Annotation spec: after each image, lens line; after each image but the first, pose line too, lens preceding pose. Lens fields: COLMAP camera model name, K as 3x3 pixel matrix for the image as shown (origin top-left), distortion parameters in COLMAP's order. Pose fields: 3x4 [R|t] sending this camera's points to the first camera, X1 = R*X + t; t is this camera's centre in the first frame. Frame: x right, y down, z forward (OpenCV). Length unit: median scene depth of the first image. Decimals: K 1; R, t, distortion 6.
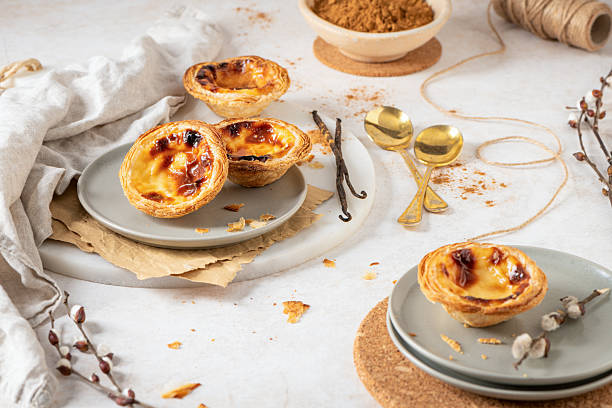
lens RADIAL K [[2003.3, 0, 306.1], [0, 2003.3, 203.7], [0, 0, 1]] dist [0.088328, 0.445863]
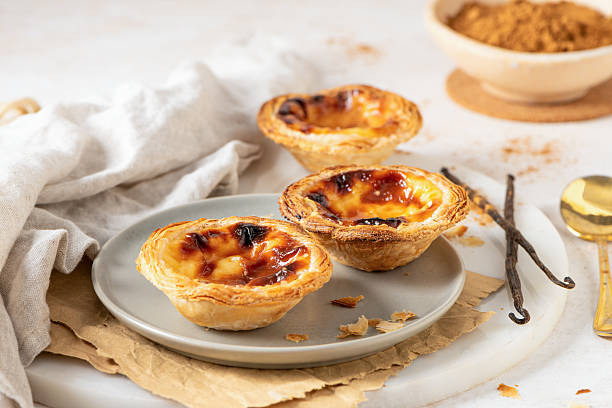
lens RADIAL K [[2040.8, 0, 305.5], [0, 2040.8, 203.4], [0, 0, 1]] dist [-0.003547, 0.106663]
pose [[0.999791, -0.008657, -0.018496, -0.036816], [0.006912, 0.995696, -0.092423, 0.029237], [0.019217, 0.092276, 0.995548, 0.375453]]
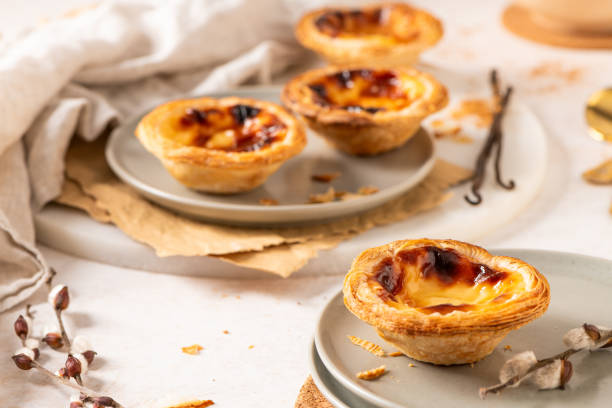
lens RADIAL K [[2040.8, 0, 305.5], [0, 2040.8, 203.4], [0, 0, 1]] dist [-0.003547, 0.106663]
pose [[0.983800, 0.052094, -0.171536, 0.077850], [-0.068087, 0.993728, -0.088705, 0.073055], [0.165839, 0.098947, 0.981176, 0.309028]]
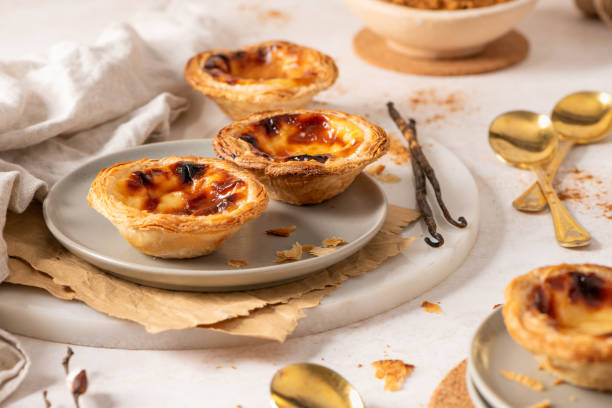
lens RADIAL K [[2040.8, 0, 305.5], [0, 2040.8, 203.4], [0, 0, 1]] dist [-0.003547, 0.106663]
pose [[0.998373, -0.032262, 0.047022, -0.059101], [0.036567, 0.994922, -0.093773, 0.055966], [-0.043758, 0.095340, 0.994483, 0.323991]]
